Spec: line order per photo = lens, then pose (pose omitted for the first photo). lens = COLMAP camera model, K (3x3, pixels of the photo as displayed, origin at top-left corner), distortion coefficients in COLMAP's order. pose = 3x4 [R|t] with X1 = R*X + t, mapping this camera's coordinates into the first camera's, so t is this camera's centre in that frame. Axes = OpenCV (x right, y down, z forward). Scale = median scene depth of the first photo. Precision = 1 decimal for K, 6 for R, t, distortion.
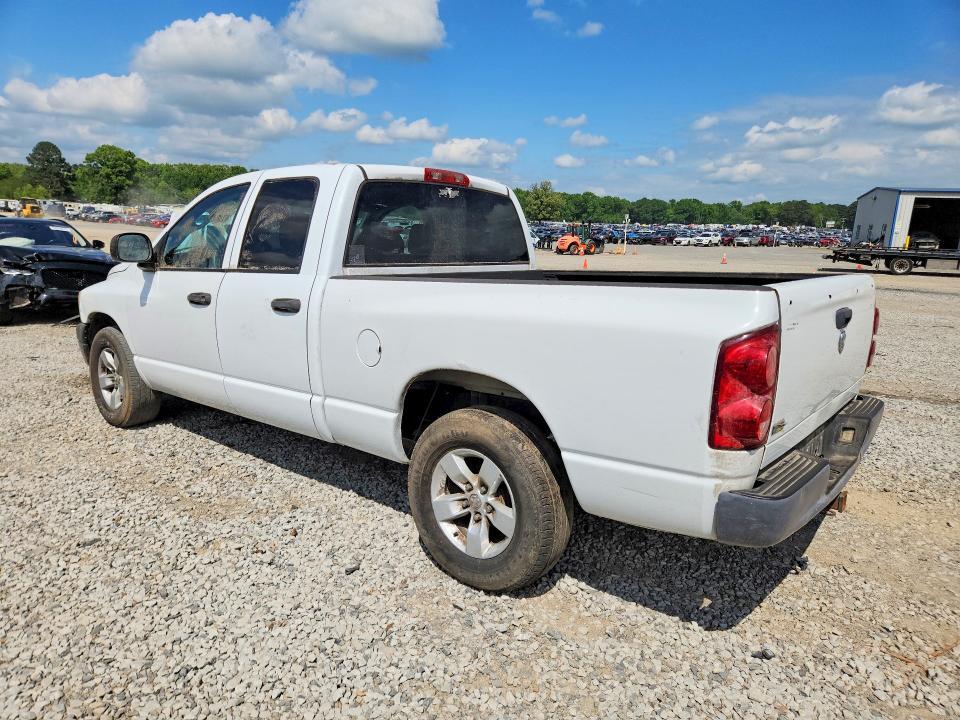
lens RADIAL K [[735.4, 0, 484.4], [0, 735.4, 359.1], [0, 0, 1]] dist [0.003821, -0.012050]
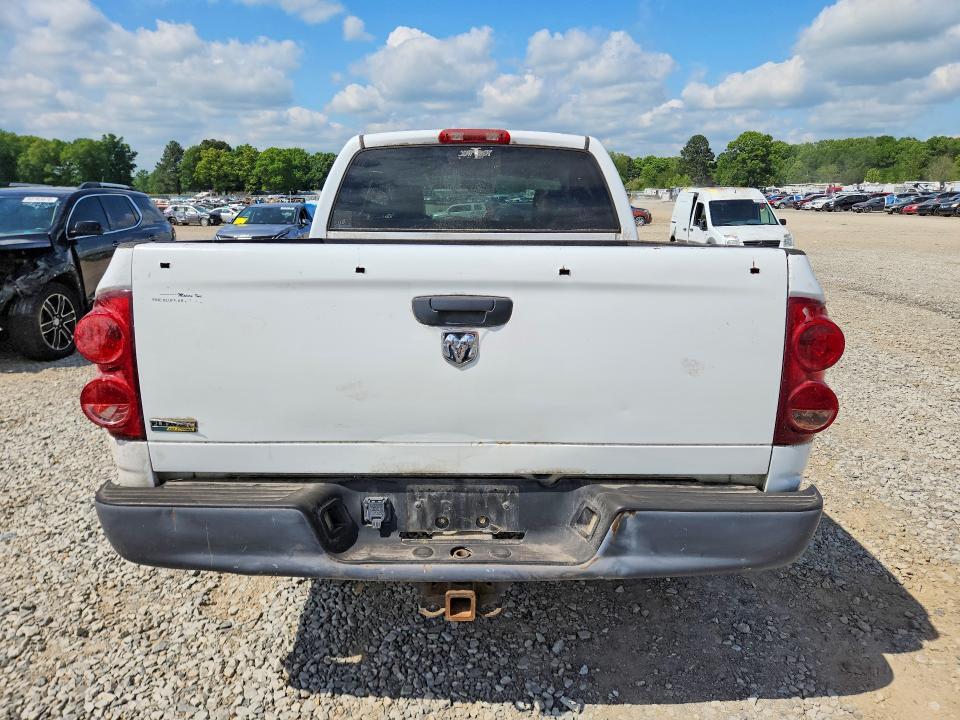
lens RADIAL K [[697.3, 0, 490.3], [0, 697.3, 360.1], [0, 0, 1]] dist [0.064159, -0.047249]
pose [[0.617948, 0.132219, -0.775022, 0.089469], [-0.106137, 0.990763, 0.084399, -0.005853], [0.779022, 0.030104, 0.626273, 0.061641]]
